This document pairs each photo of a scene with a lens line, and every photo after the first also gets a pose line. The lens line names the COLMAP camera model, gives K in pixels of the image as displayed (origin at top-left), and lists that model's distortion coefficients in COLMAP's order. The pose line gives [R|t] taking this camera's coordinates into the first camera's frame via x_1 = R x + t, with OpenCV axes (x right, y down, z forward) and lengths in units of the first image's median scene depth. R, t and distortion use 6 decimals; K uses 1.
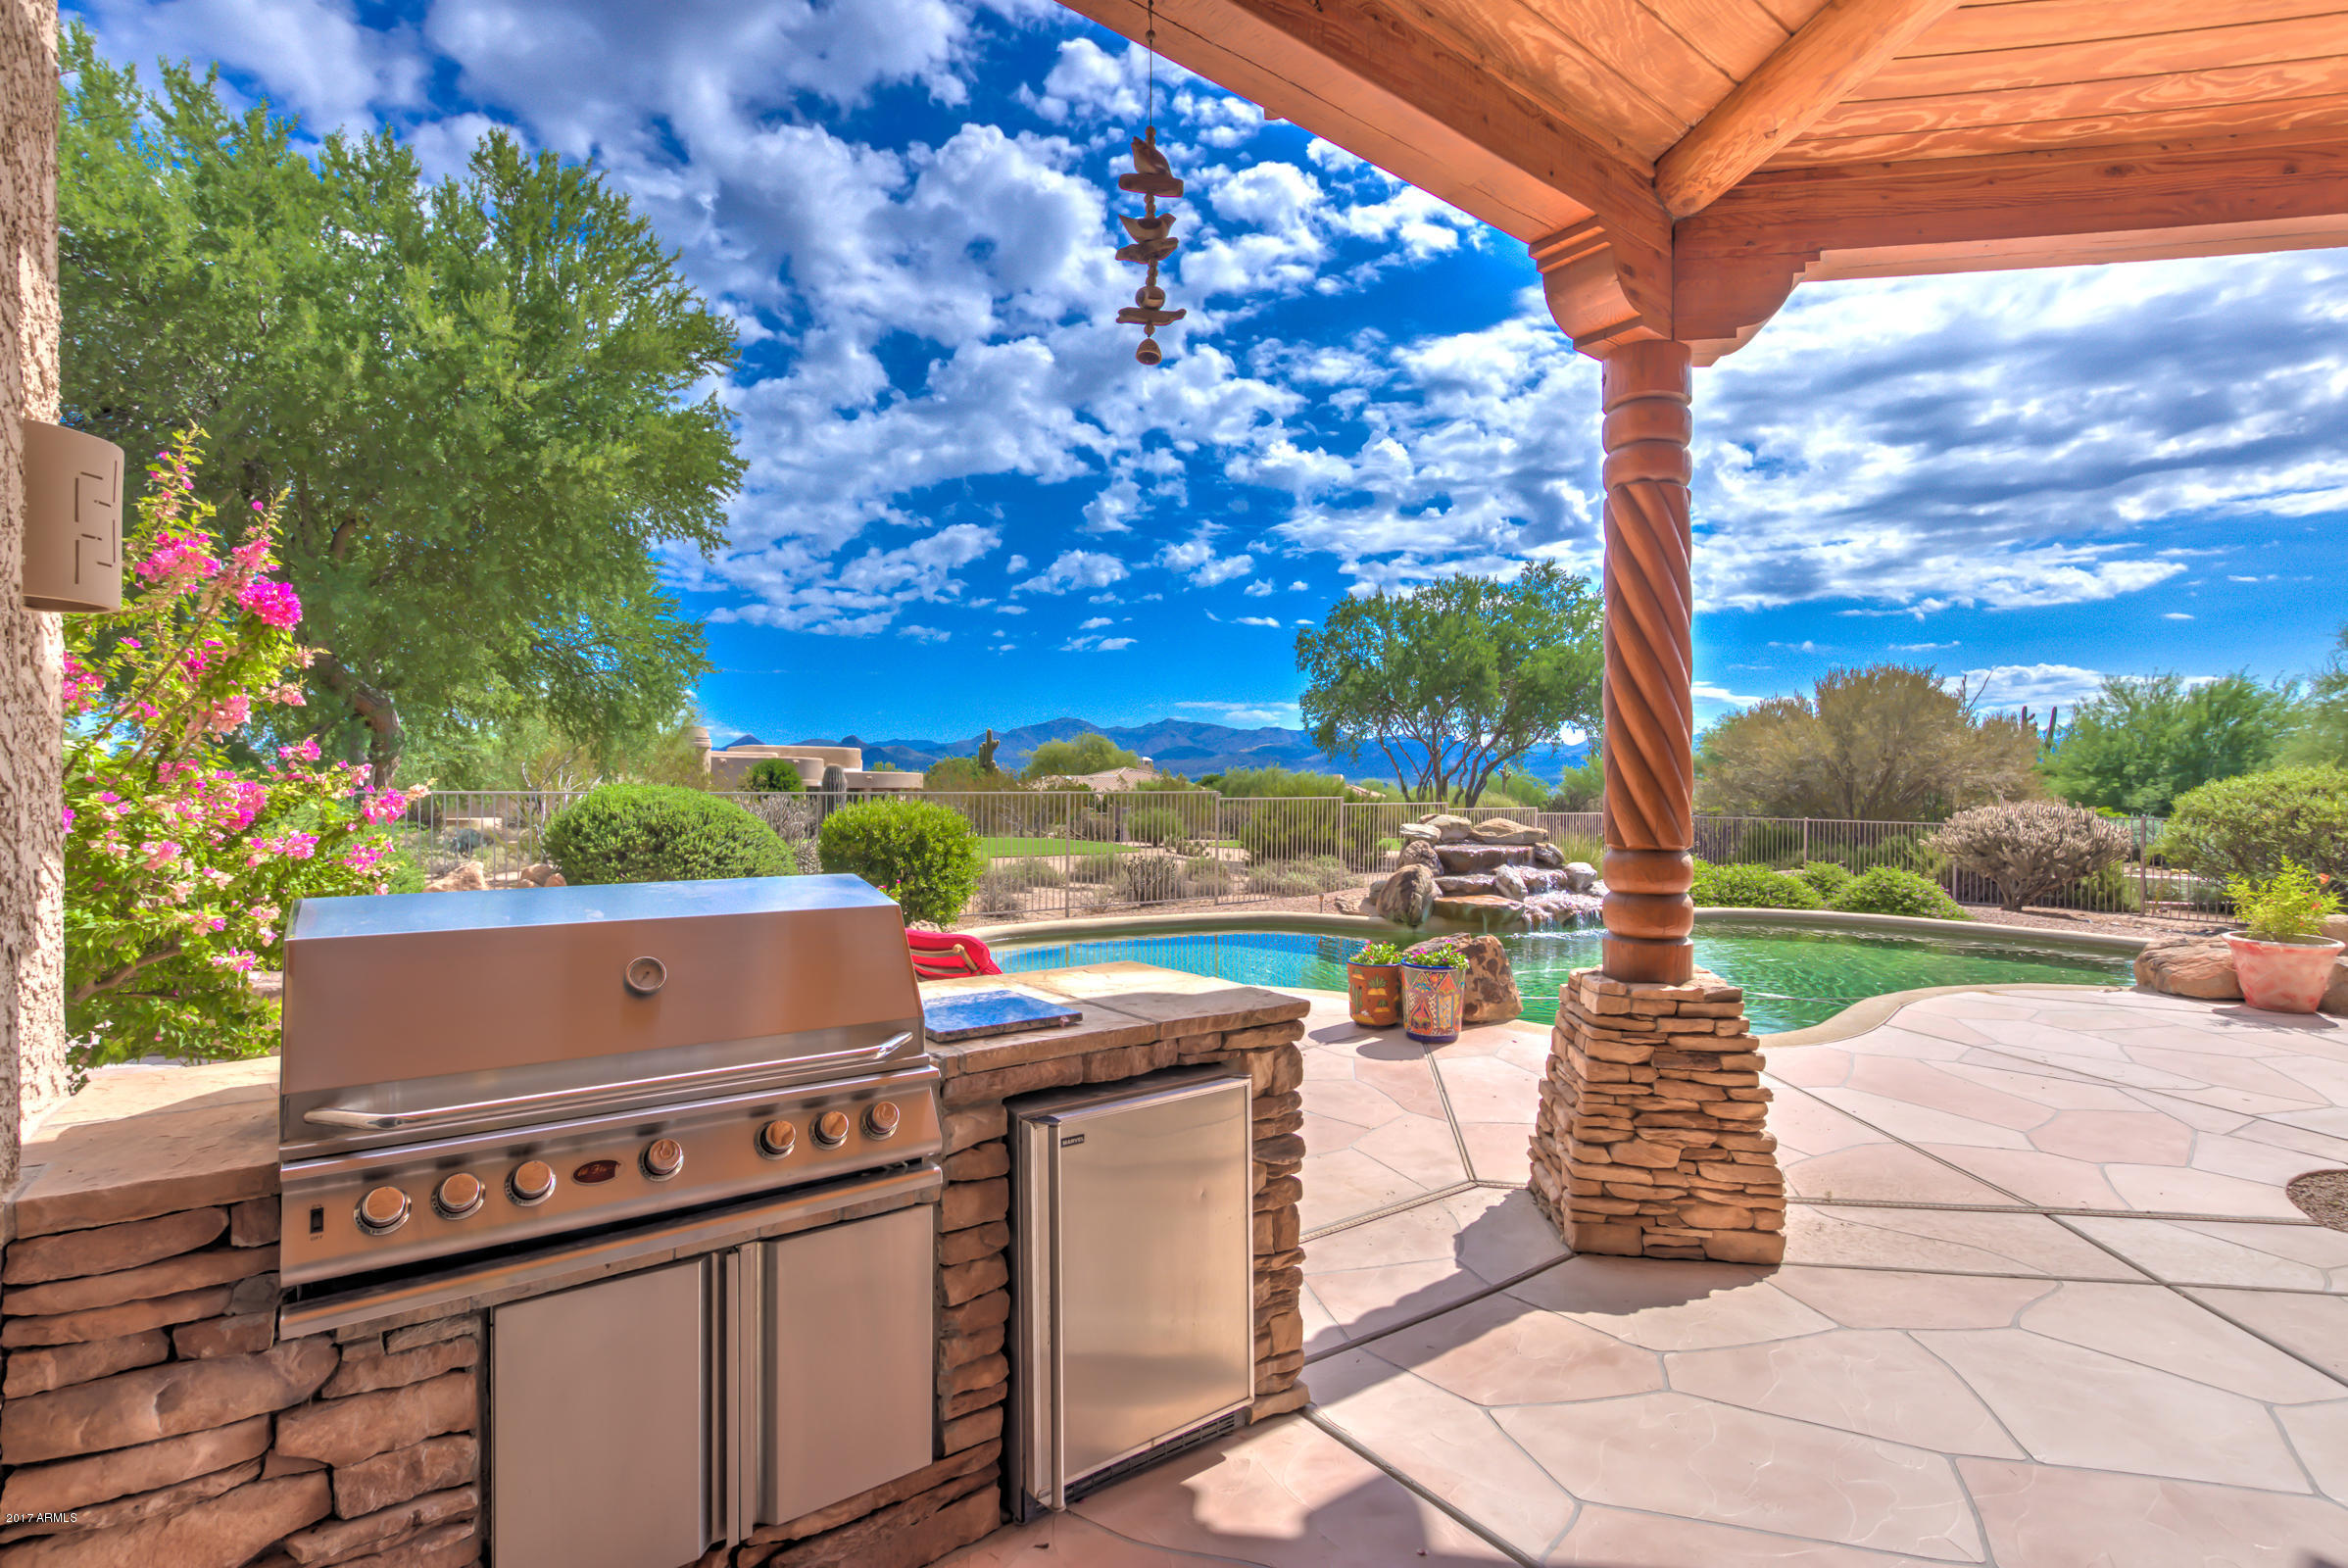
lens RADIAL K [[1086.3, 0, 1156.0], [0, 1086.3, 797.7], [0, 0, 1]] dist [-0.014275, 0.001273]
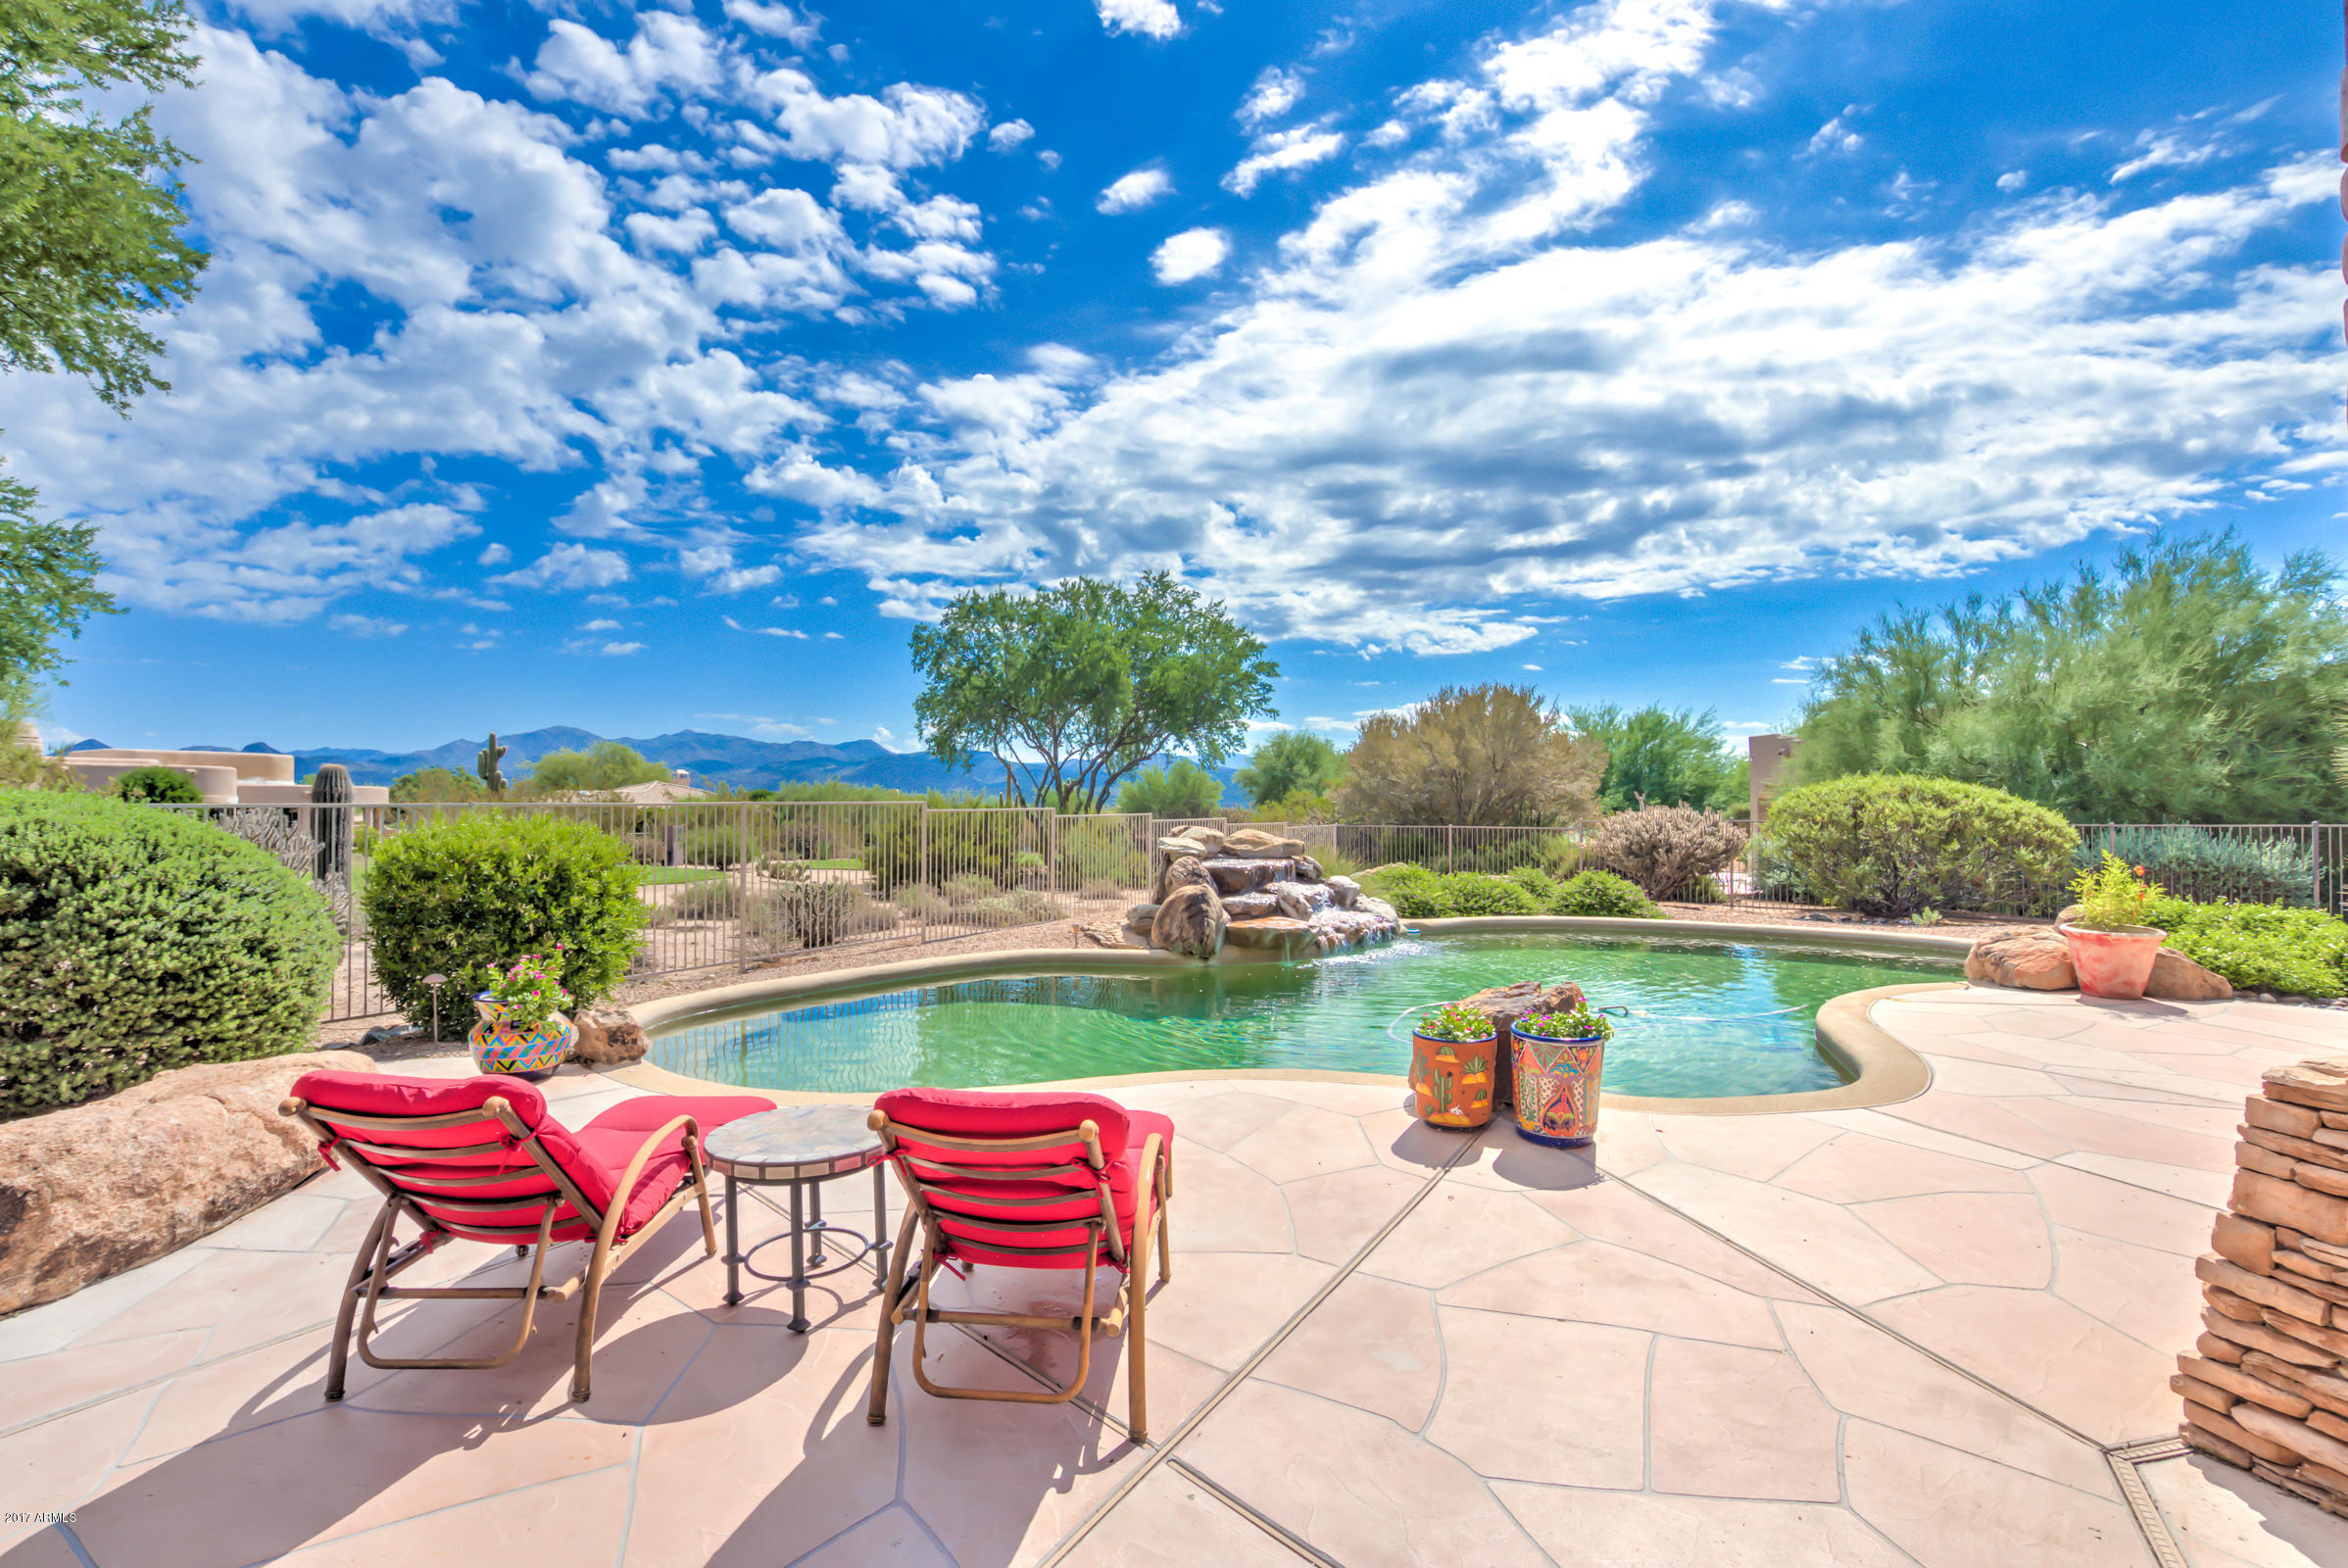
lens RADIAL K [[1086.3, 0, 1156.0], [0, 1086.3, 797.7], [0, 0, 1]] dist [-0.014275, 0.001273]
pose [[0.912286, -0.003715, 0.409536, -0.133923], [0.009672, 0.999875, -0.012476, 0.003807], [-0.409439, 0.015342, 0.912209, 0.233432]]
